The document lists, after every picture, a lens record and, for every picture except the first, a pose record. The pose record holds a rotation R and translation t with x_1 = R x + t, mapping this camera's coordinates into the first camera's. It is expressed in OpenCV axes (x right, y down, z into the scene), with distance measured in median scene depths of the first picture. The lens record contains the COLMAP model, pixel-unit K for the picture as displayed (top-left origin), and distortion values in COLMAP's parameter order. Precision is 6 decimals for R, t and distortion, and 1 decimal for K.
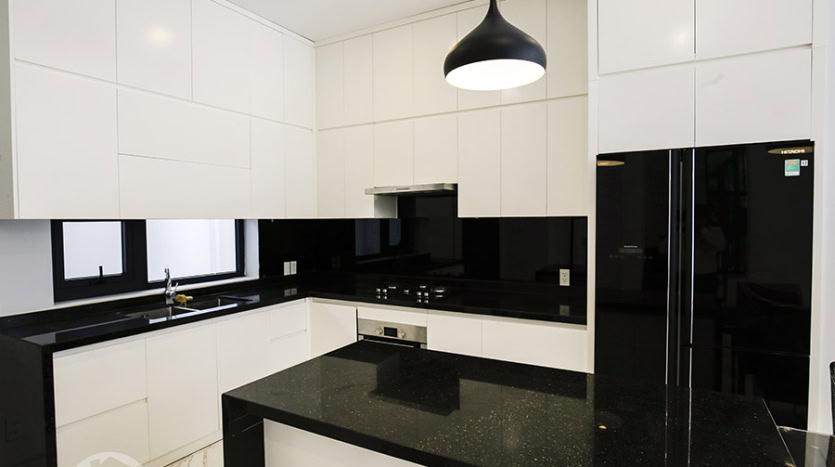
lens RADIAL K [[455.7, 0, 417.5], [0, 455.7, 233.5], [0, 0, 1]] dist [0.001241, -0.000254]
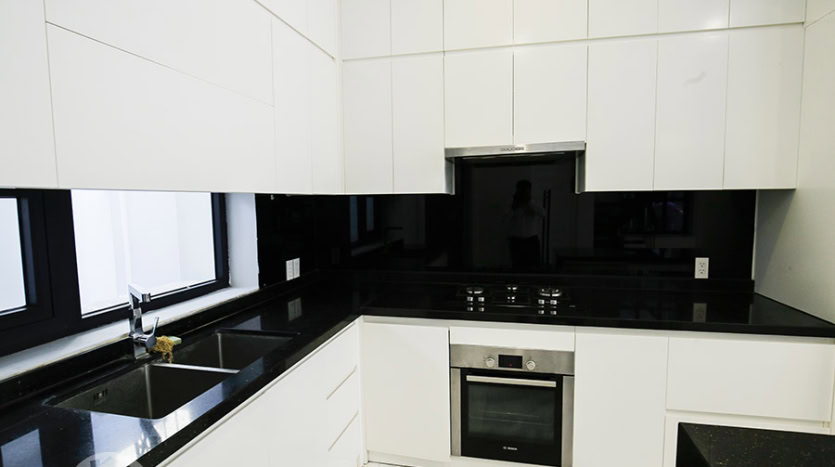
lens RADIAL K [[455.7, 0, 417.5], [0, 455.7, 233.5], [0, 0, 1]] dist [0.001241, -0.000254]
pose [[0.948832, -0.023474, 0.314907, -0.380655], [0.008361, 0.998751, 0.049258, -0.006605], [-0.315670, -0.044105, 0.947843, 0.397561]]
